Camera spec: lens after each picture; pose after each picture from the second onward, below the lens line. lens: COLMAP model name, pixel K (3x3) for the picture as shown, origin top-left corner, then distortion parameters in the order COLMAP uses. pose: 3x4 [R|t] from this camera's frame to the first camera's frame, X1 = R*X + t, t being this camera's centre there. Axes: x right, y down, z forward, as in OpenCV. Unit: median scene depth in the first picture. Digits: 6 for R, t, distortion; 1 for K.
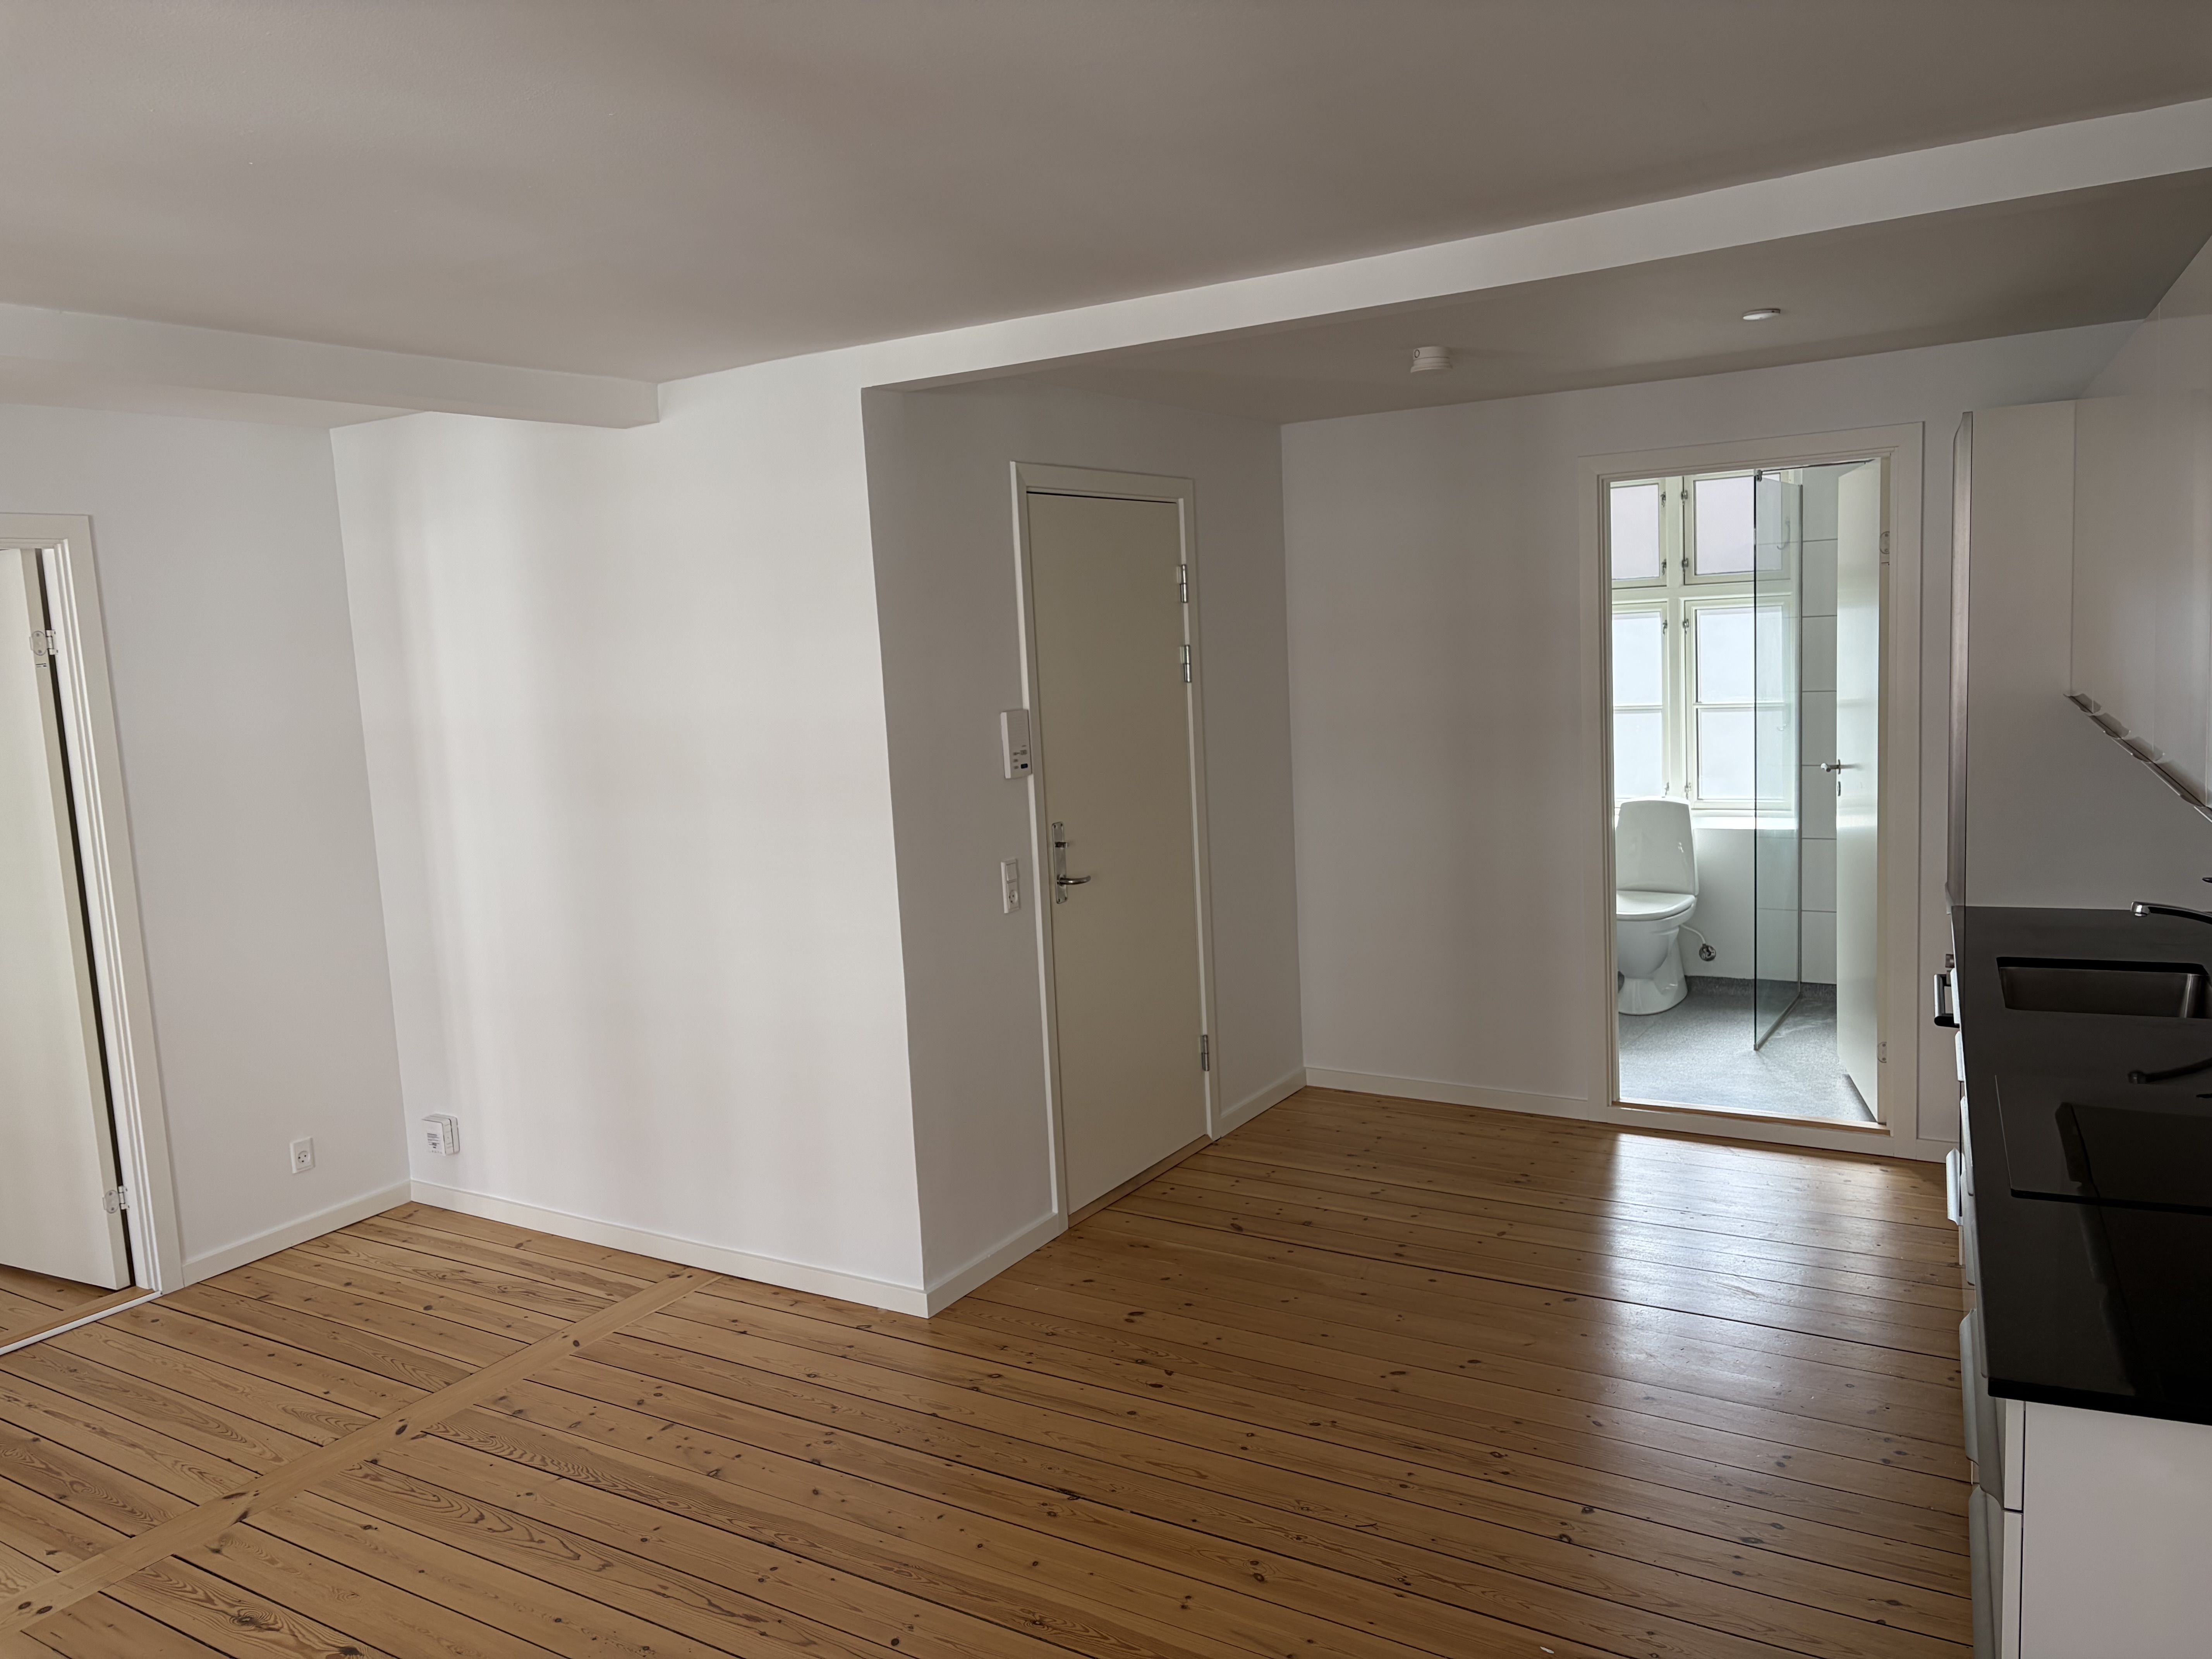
lens RADIAL K [[1720.6, 0, 1106.0], [0, 1720.6, 829.5], [0, 0, 1]] dist [0.050885, -0.001708]
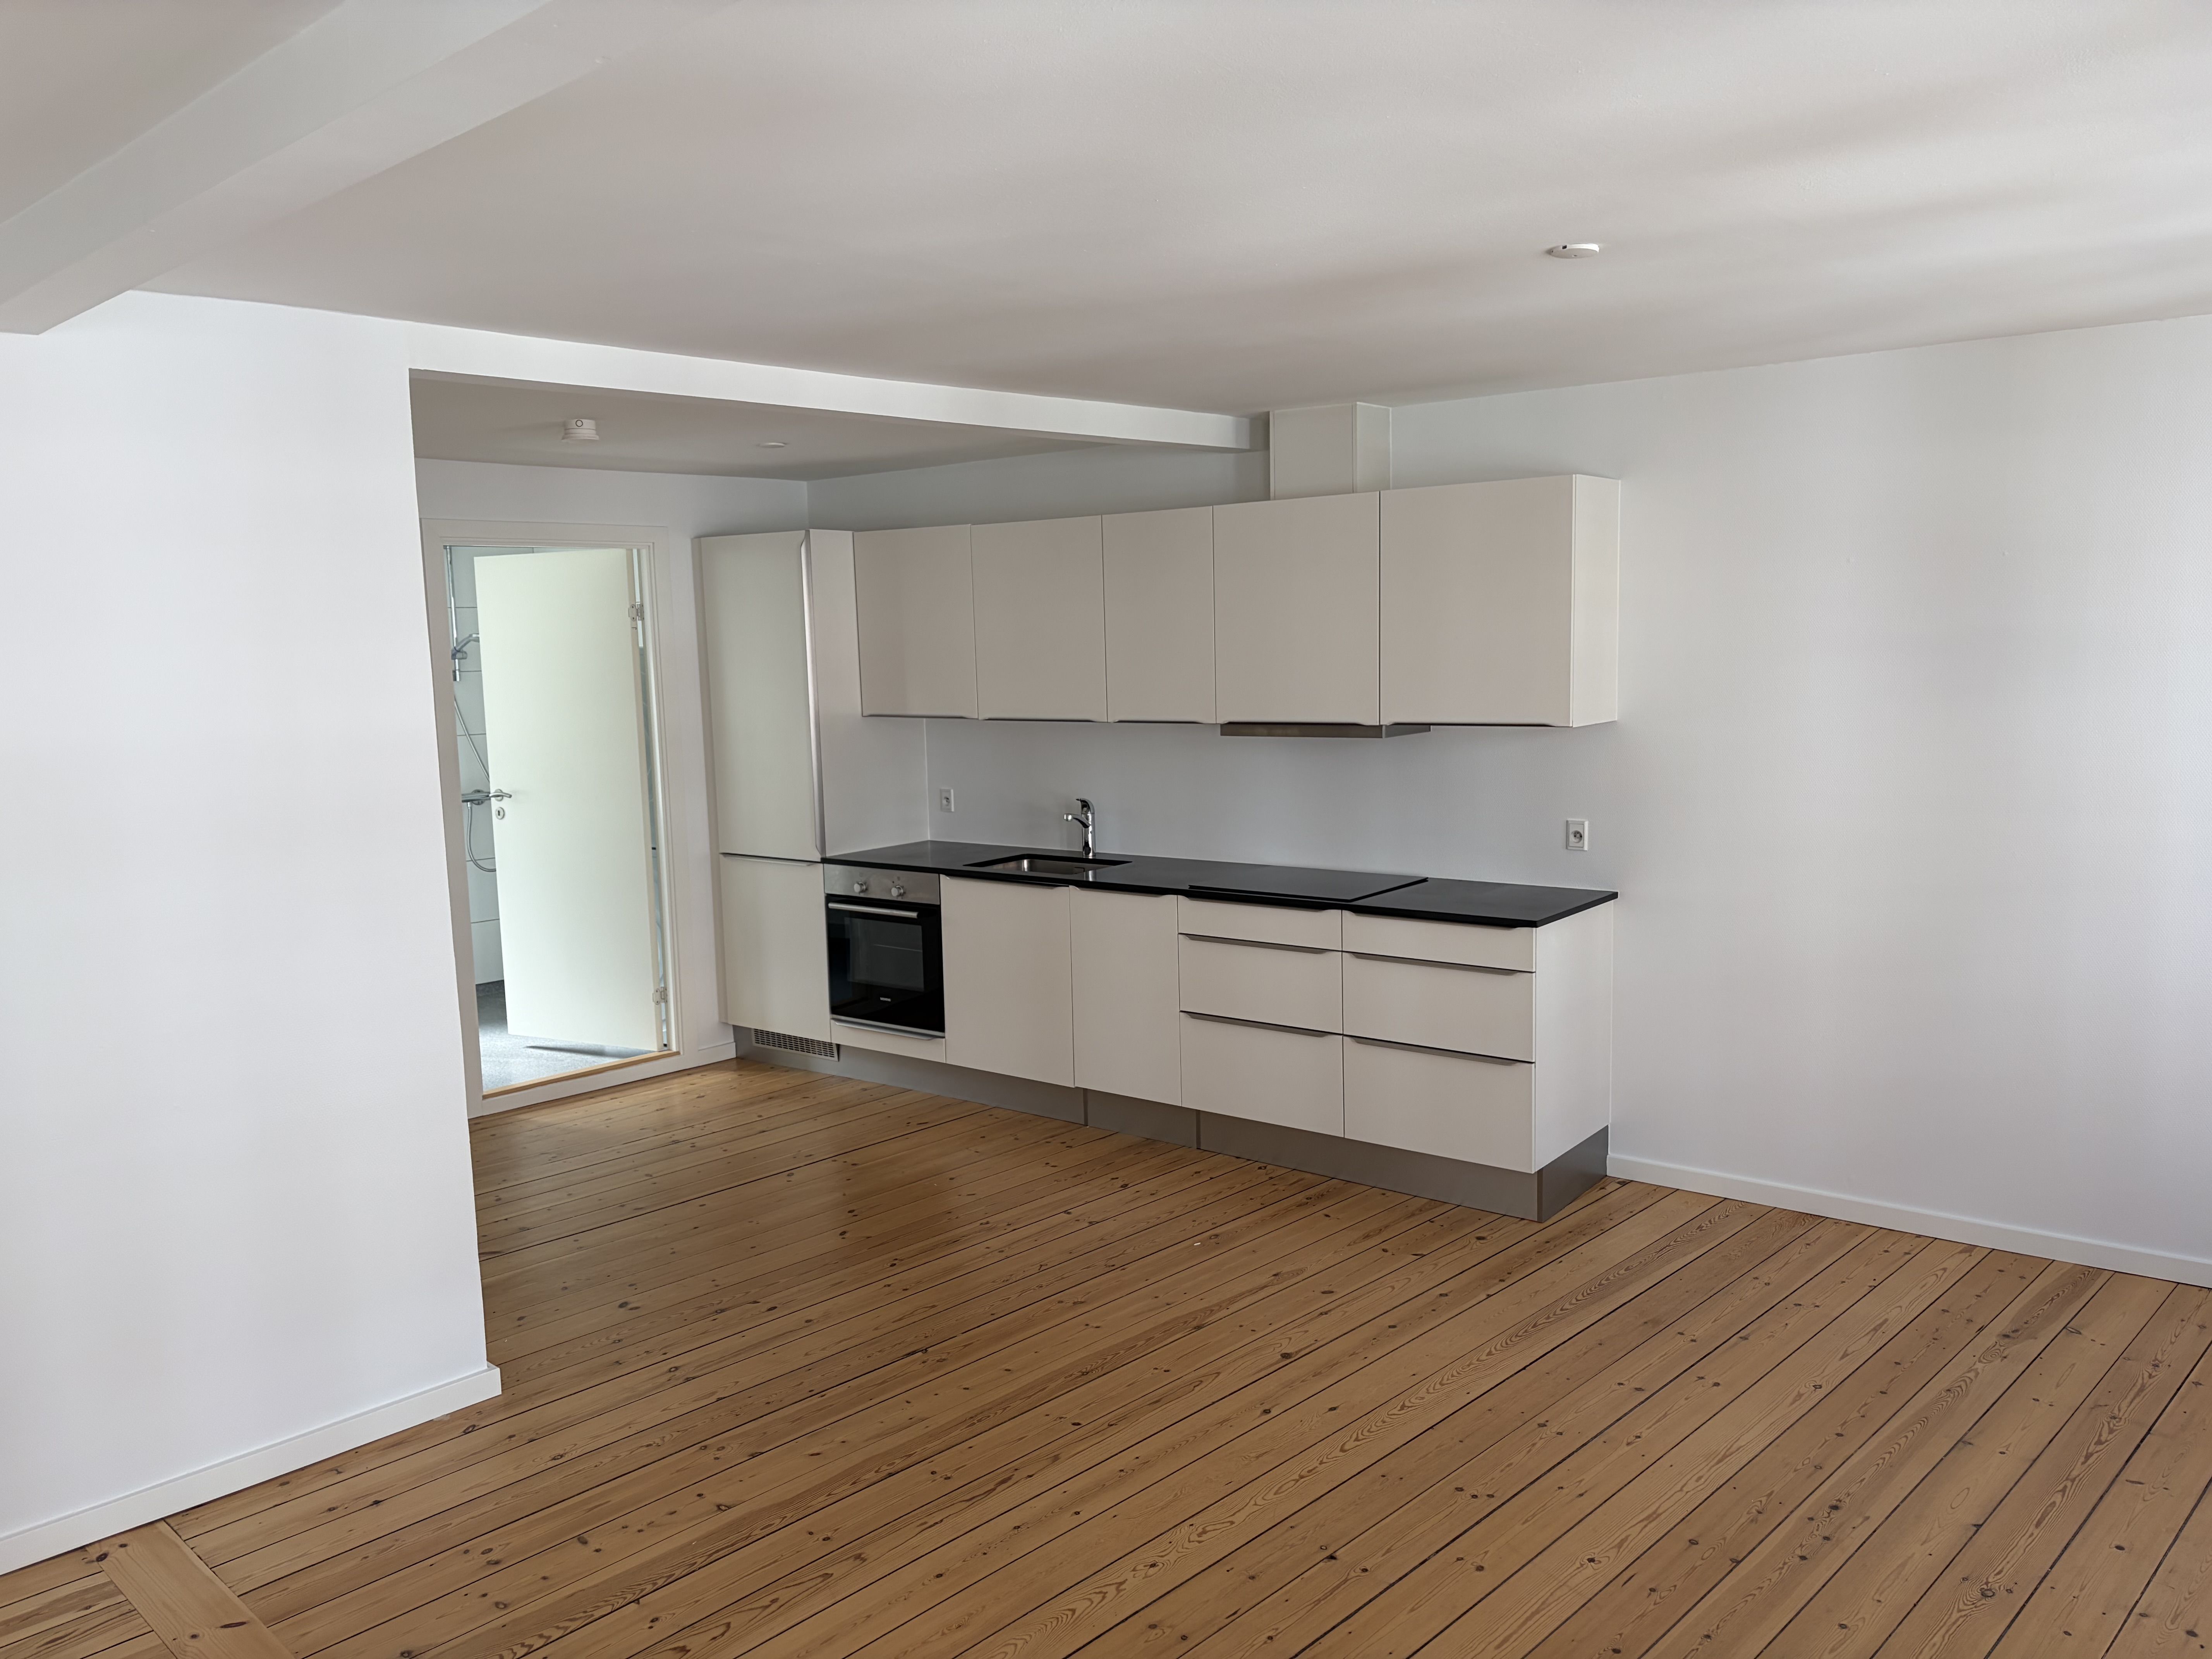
lens RADIAL K [[1720.6, 0, 1106.0], [0, 1720.6, 829.5], [0, 0, 1]] dist [0.050885, -0.001708]
pose [[0.172819, -0.062720, 0.982955, -0.932829], [0.126408, 0.991130, 0.041018, -0.009862], [-0.976808, 0.117165, 0.179215, 0.488857]]
